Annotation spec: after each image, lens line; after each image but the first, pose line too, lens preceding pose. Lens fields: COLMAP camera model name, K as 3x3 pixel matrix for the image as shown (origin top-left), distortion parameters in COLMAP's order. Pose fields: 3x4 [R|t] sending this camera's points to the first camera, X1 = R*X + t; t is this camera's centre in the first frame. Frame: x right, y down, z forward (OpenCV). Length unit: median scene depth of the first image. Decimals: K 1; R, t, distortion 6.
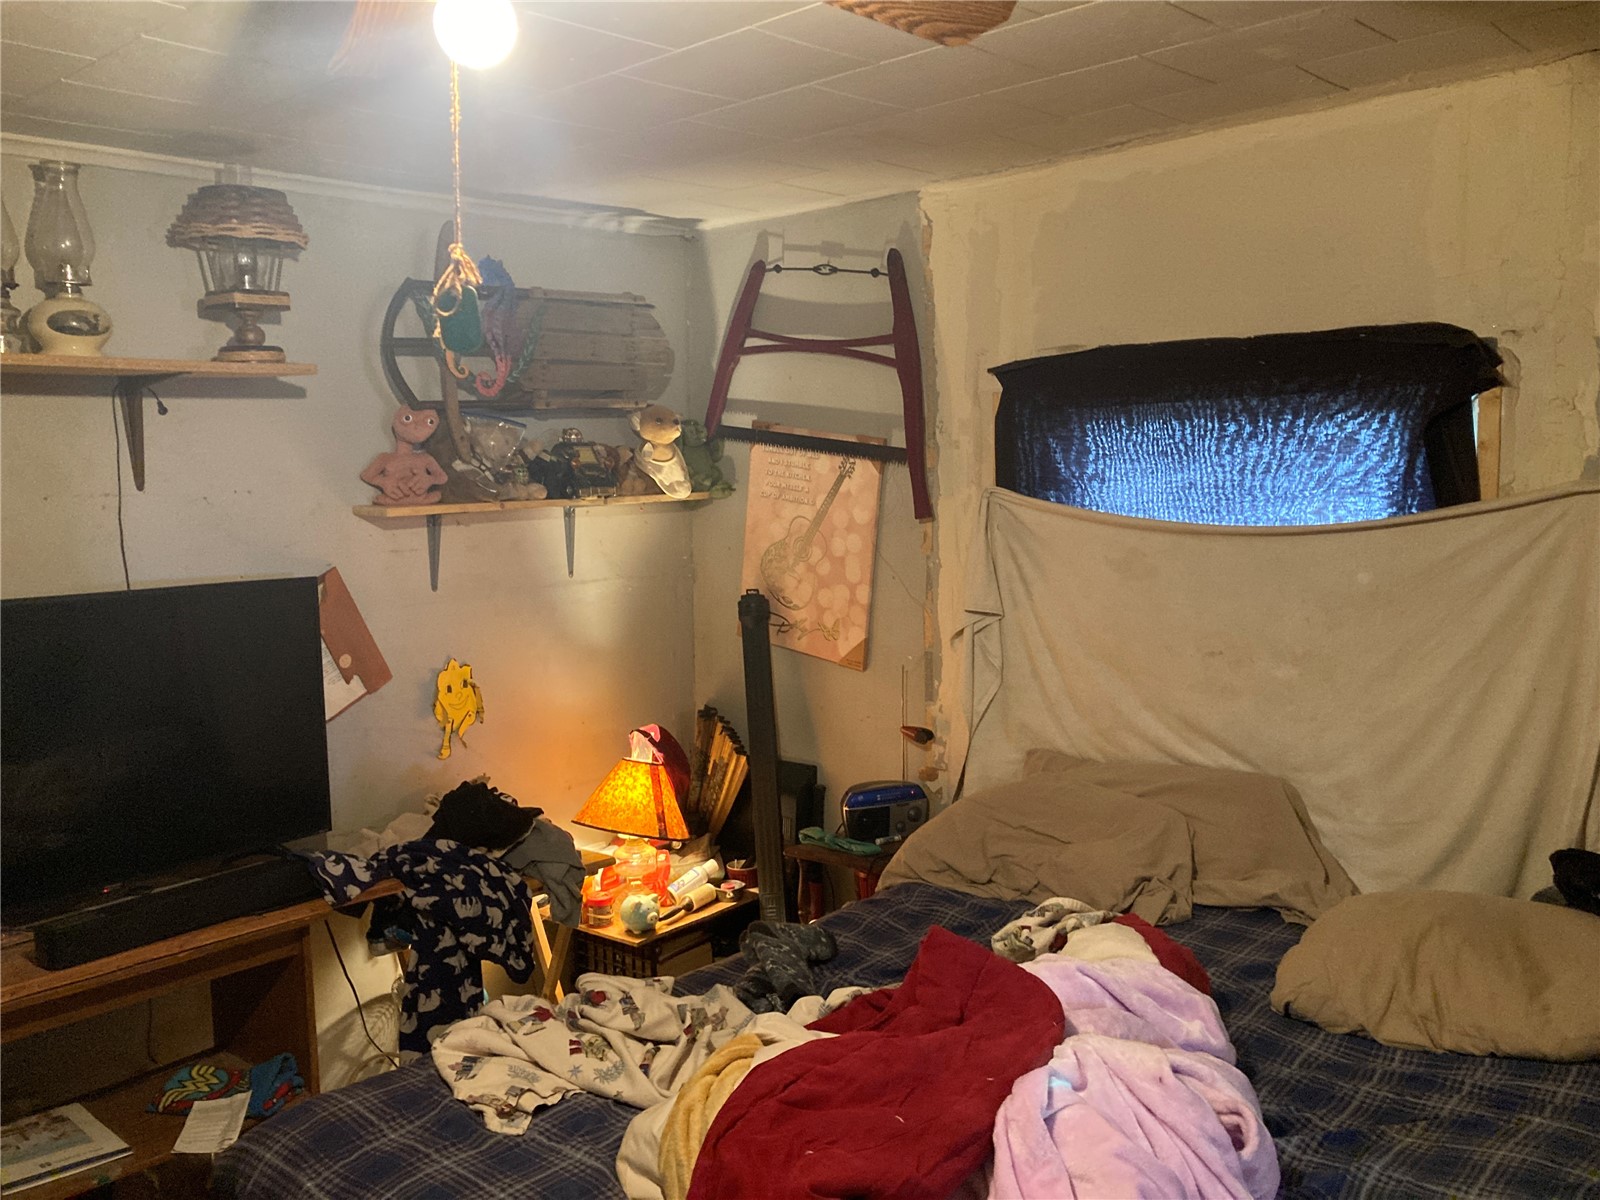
lens RADIAL K [[1329.3, 0, 784.3], [0, 1329.3, 590.9], [0, 0, 1]] dist [0.070252, -0.094853]
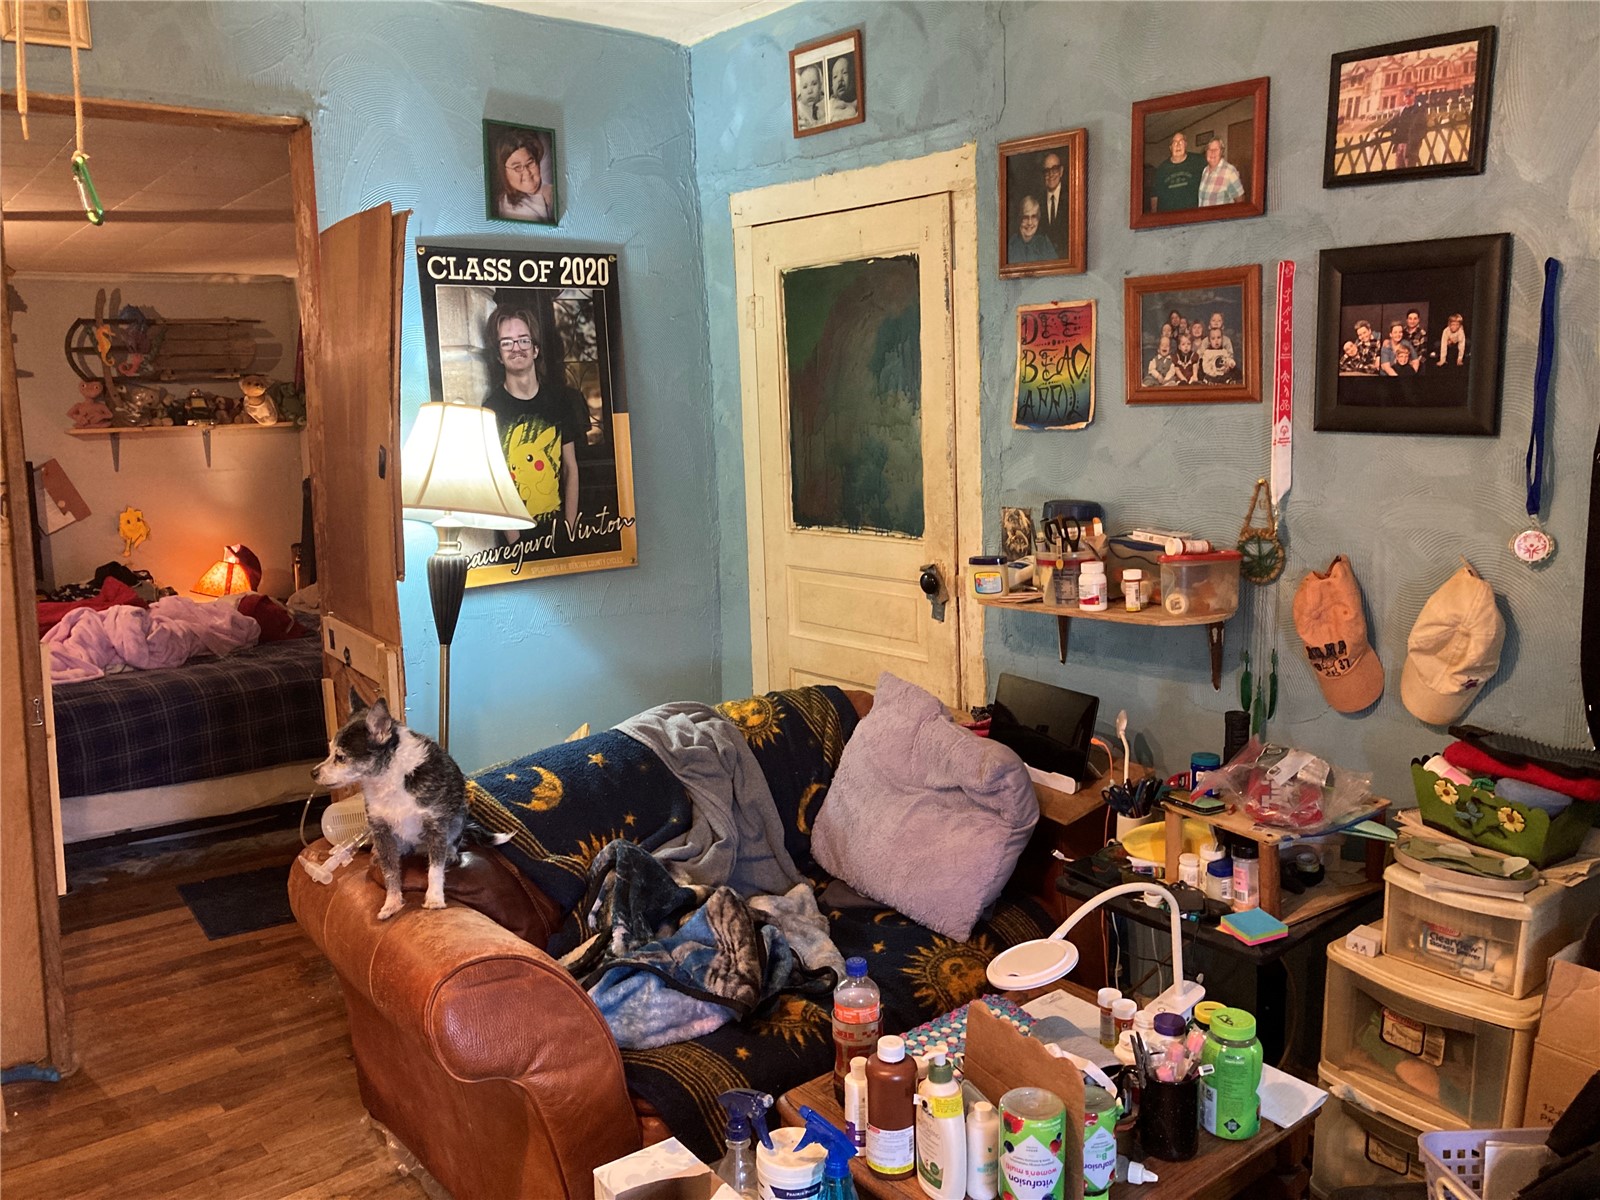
lens RADIAL K [[1329.3, 0, 782.0], [0, 1329.3, 570.3], [0, 0, 1]] dist [0.070252, -0.094853]
pose [[0.977864, 0.015723, -0.208648, 1.123643], [-0.009815, 0.999522, 0.029318, 0.077796], [0.209009, -0.026621, 0.977551, -0.756877]]
